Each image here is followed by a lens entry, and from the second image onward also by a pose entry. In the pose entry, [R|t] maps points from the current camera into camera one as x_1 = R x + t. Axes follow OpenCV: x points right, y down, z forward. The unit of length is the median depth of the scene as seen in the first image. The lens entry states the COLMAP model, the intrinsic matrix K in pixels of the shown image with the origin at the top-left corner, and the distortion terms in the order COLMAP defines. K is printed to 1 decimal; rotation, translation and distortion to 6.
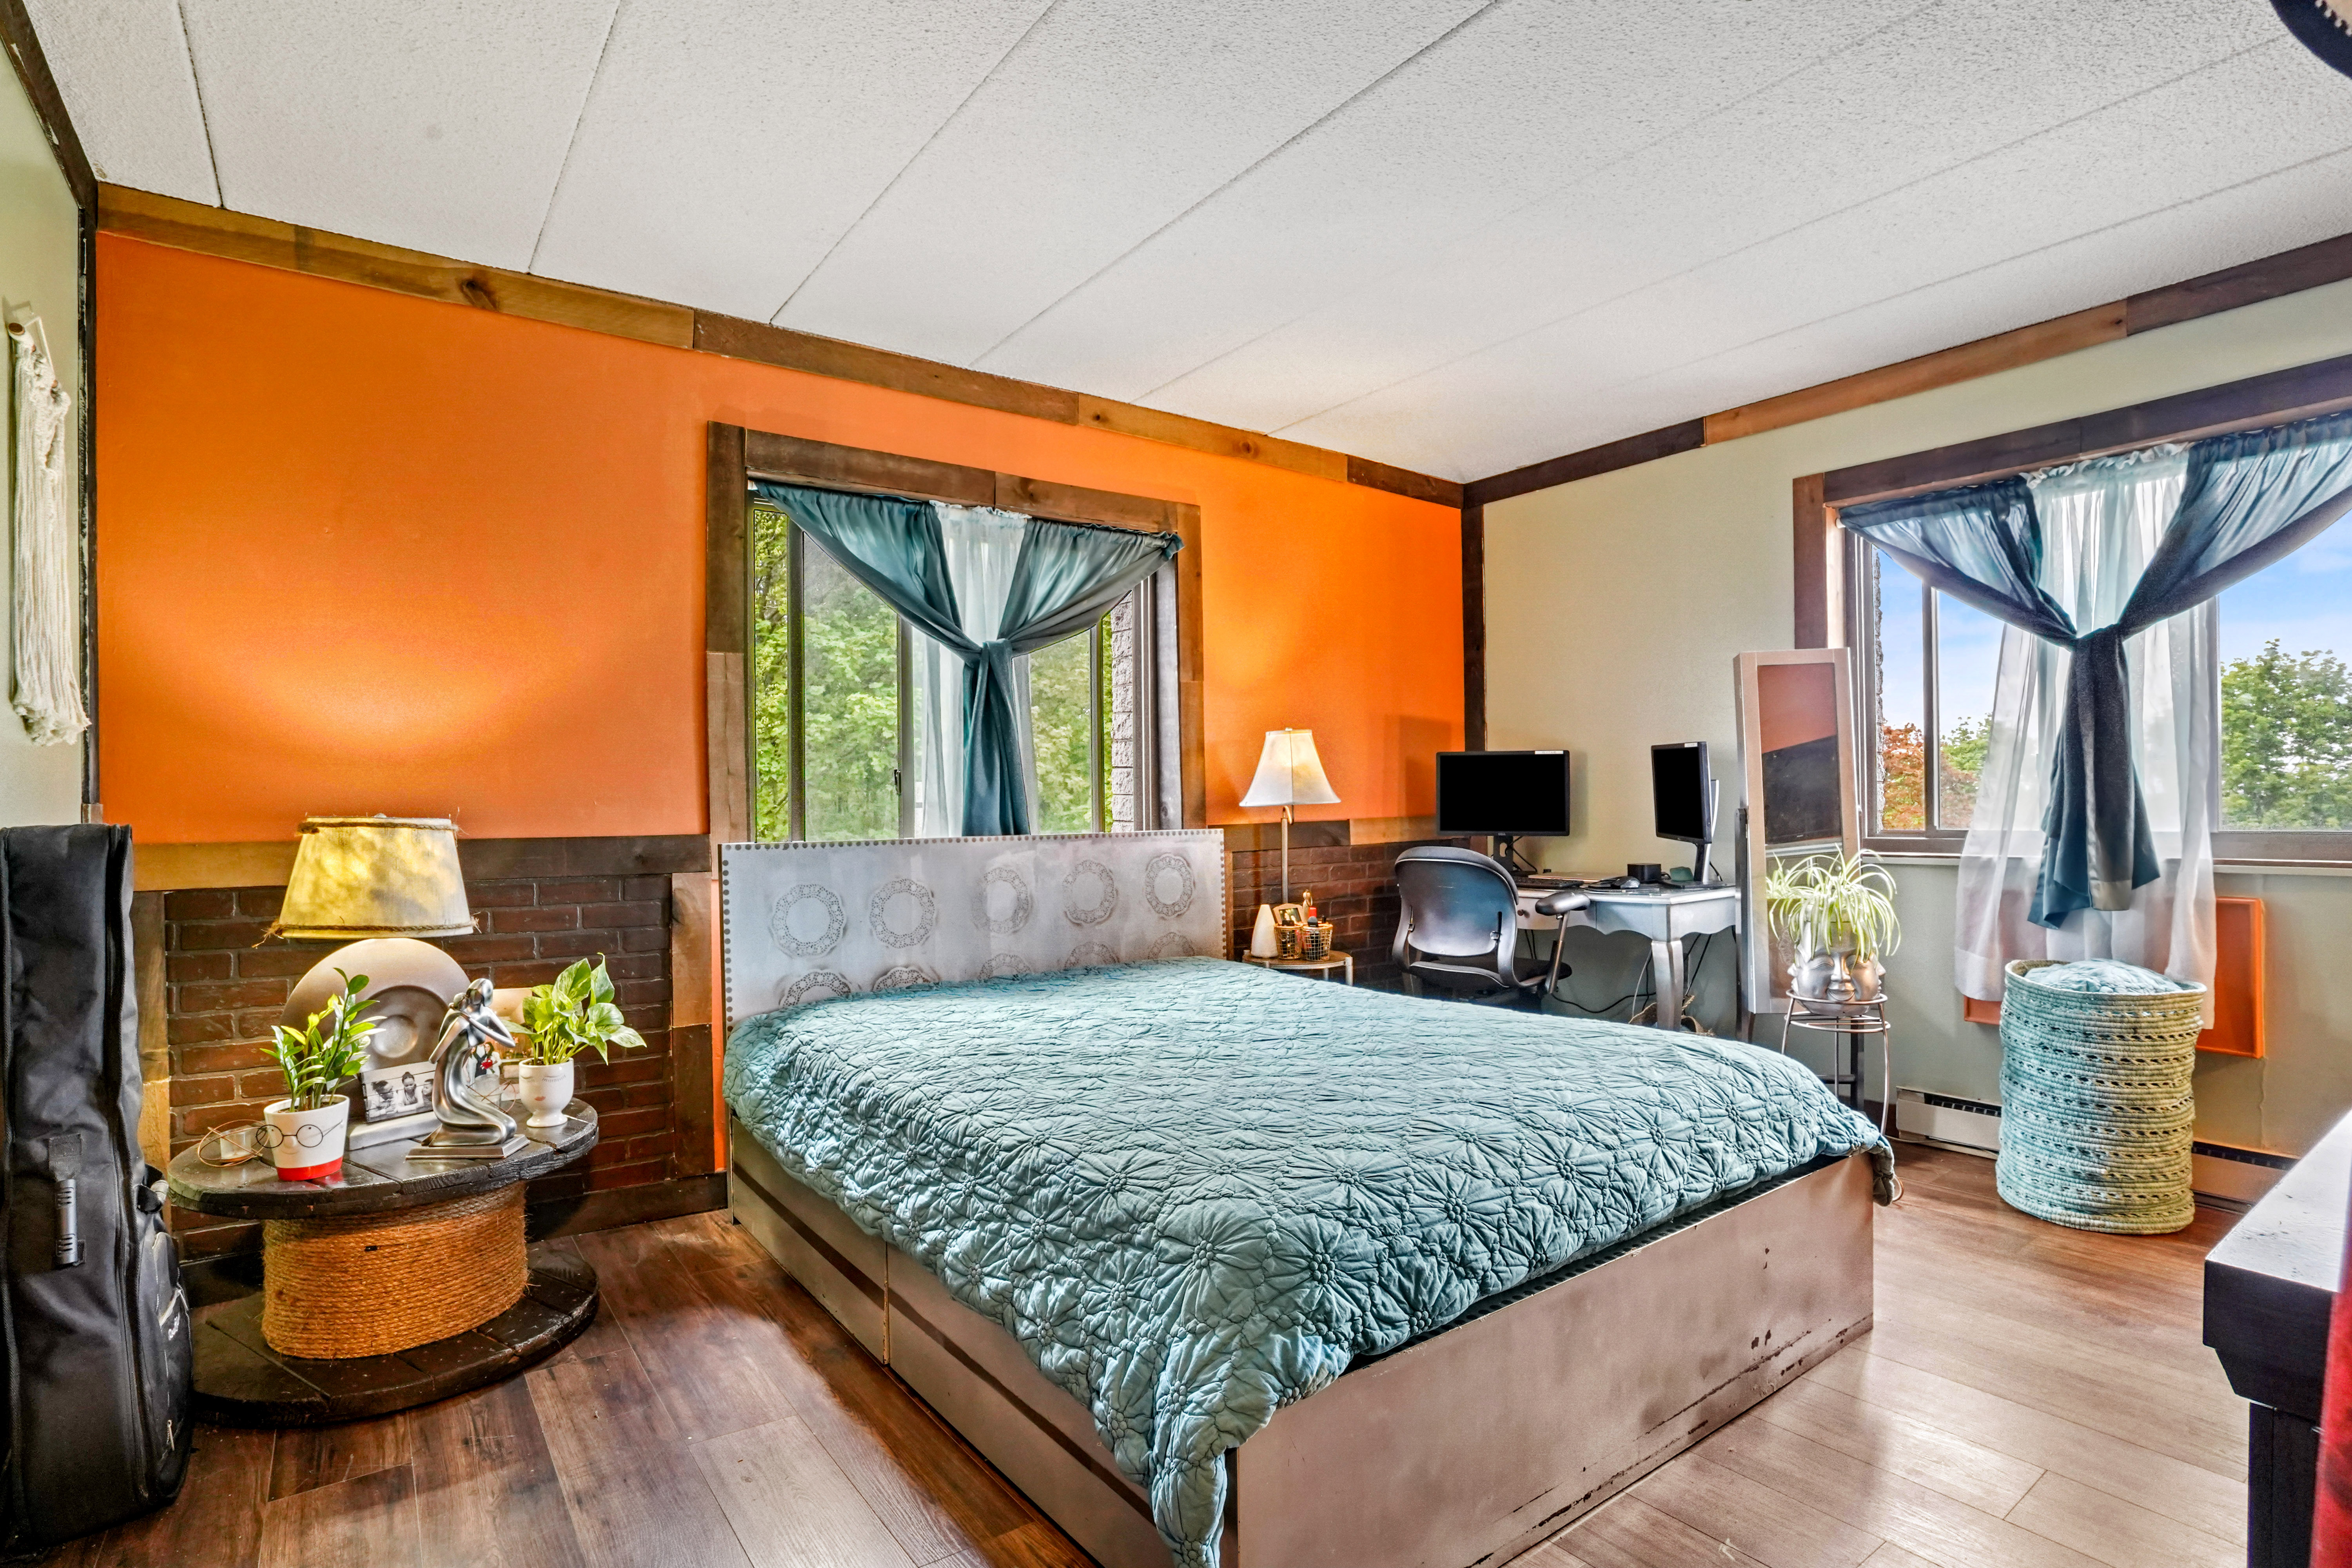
lens RADIAL K [[1150.5, 0, 1176.5], [0, 1150.5, 802.7], [0, 0, 1]] dist [-0.065582, 0.022367]
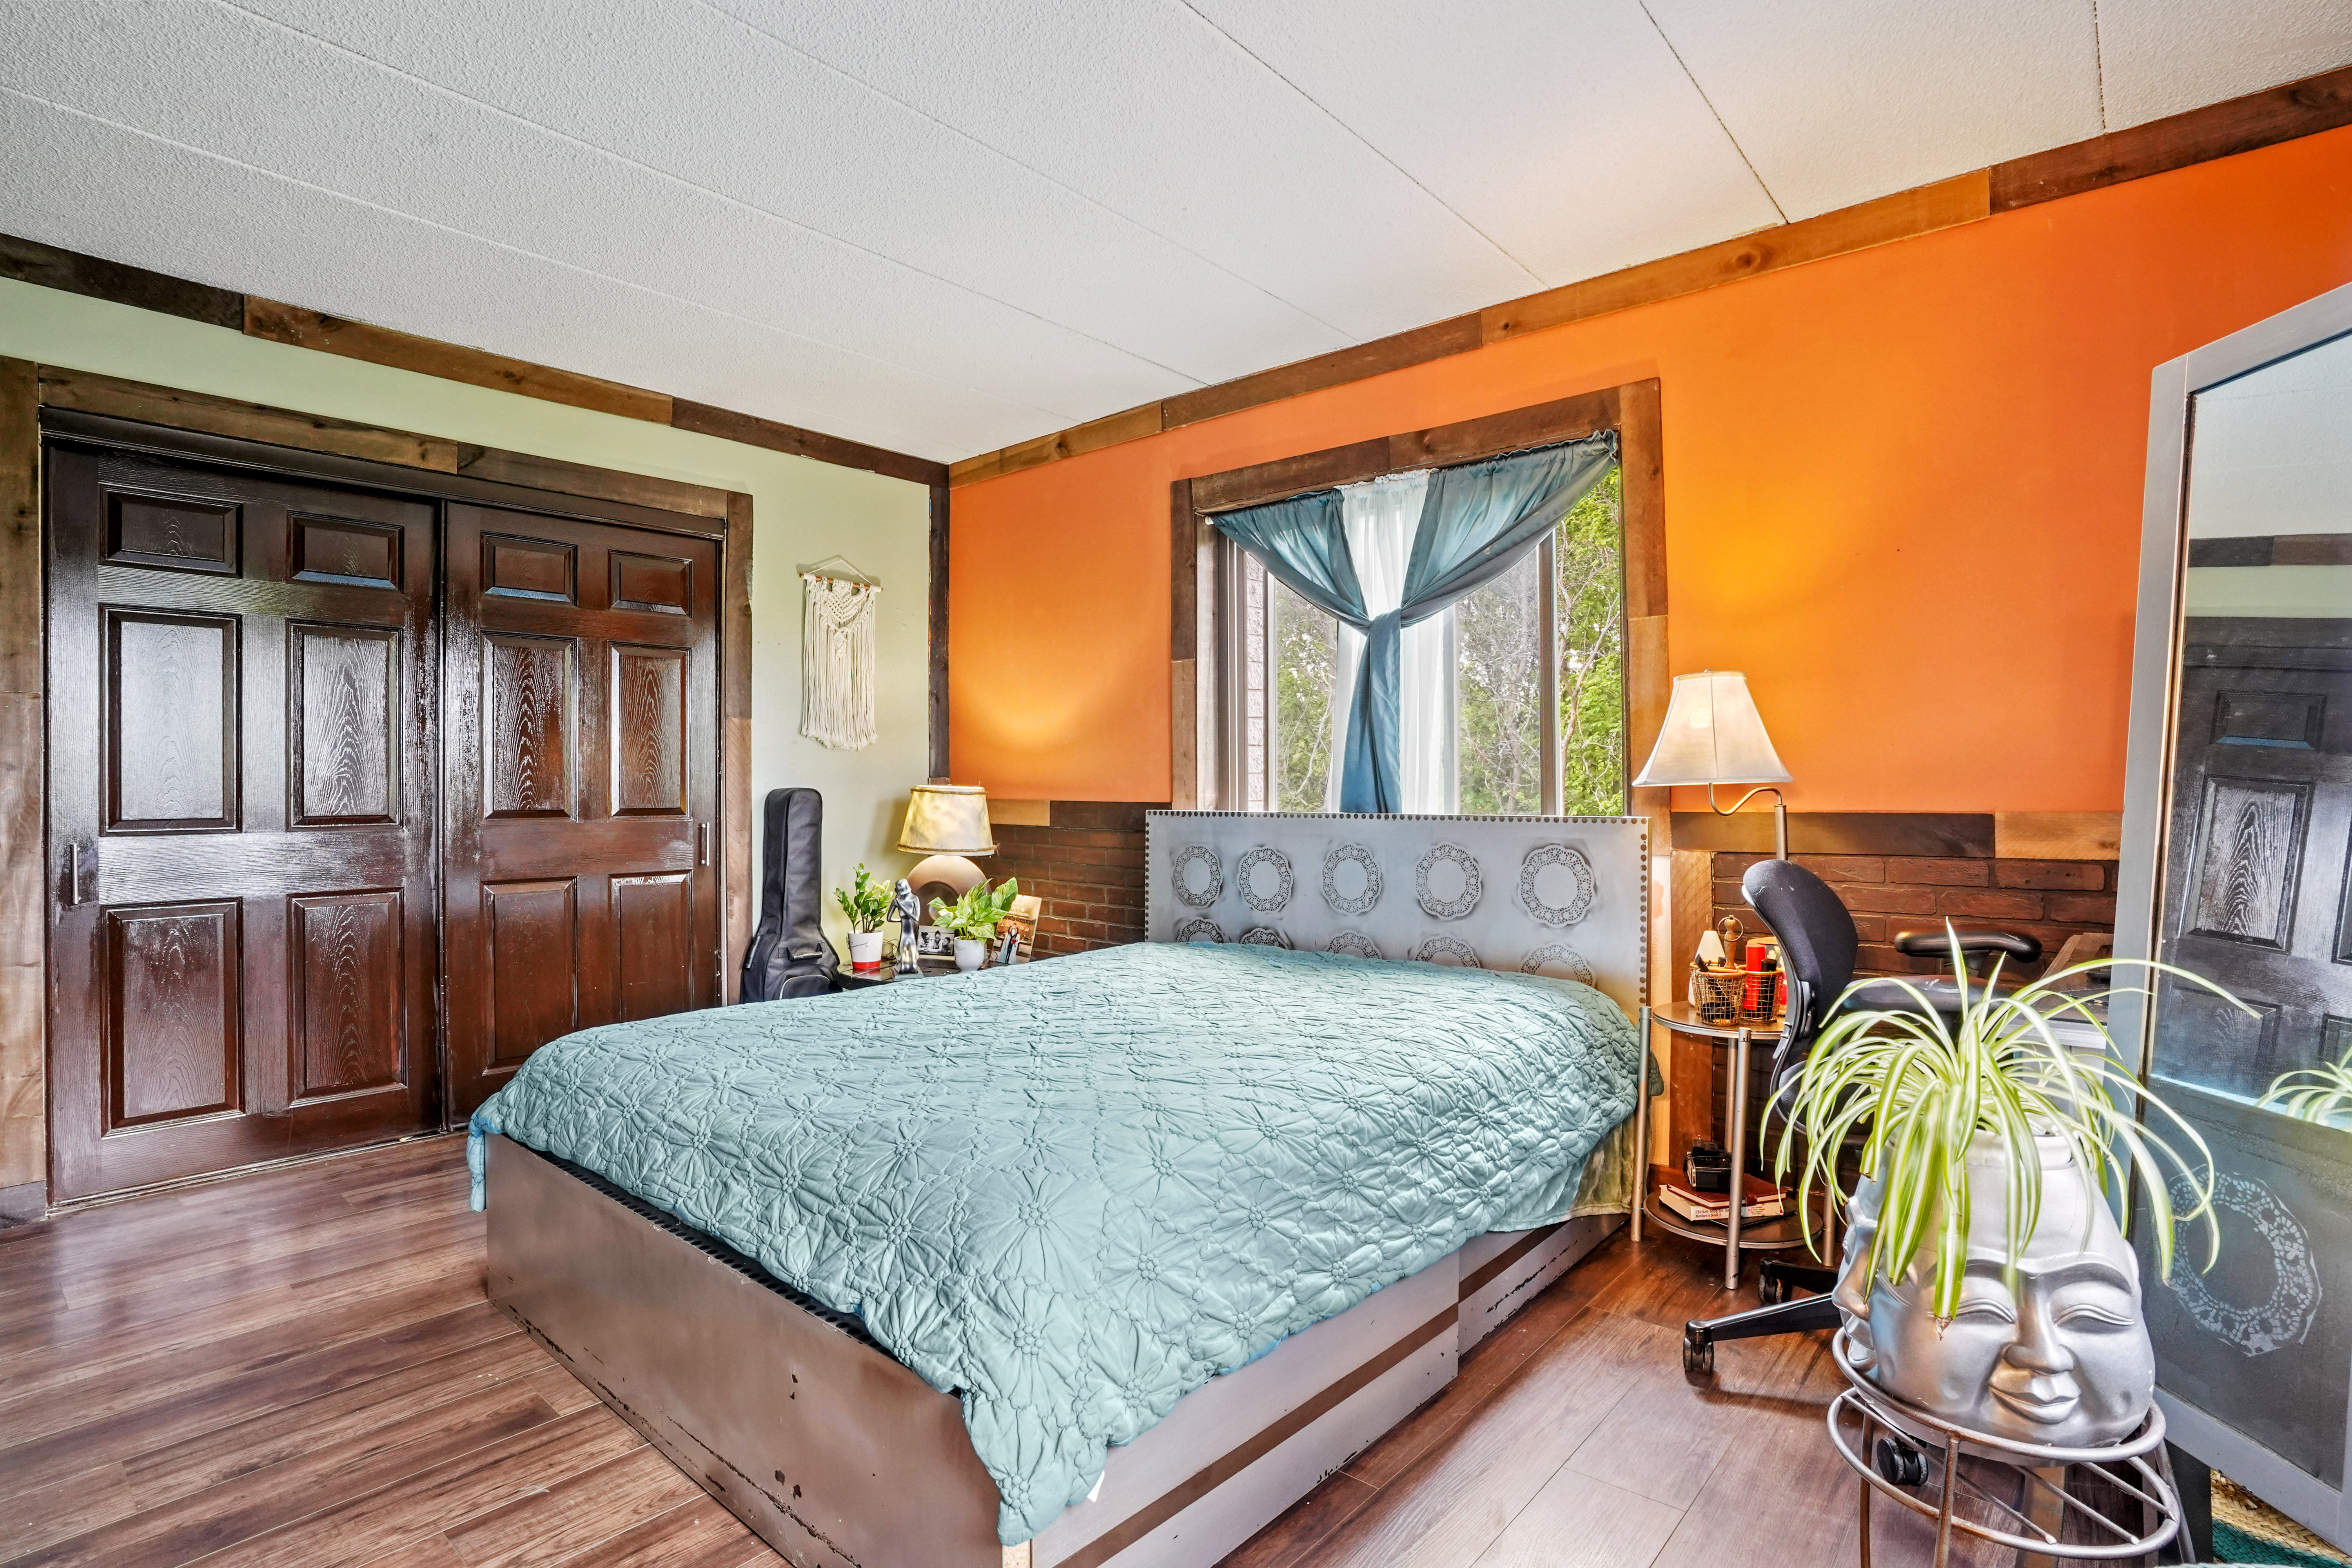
lens RADIAL K [[1150.5, 0, 1174.8], [0, 1150.5, 778.6], [0, 0, 1]] dist [-0.065582, 0.022367]
pose [[0.234355, 0.008285, -0.972116, 0.754609], [0.001270, 0.999960, 0.008828, -0.009704], [0.972150, -0.003303, 0.234335, 0.610894]]
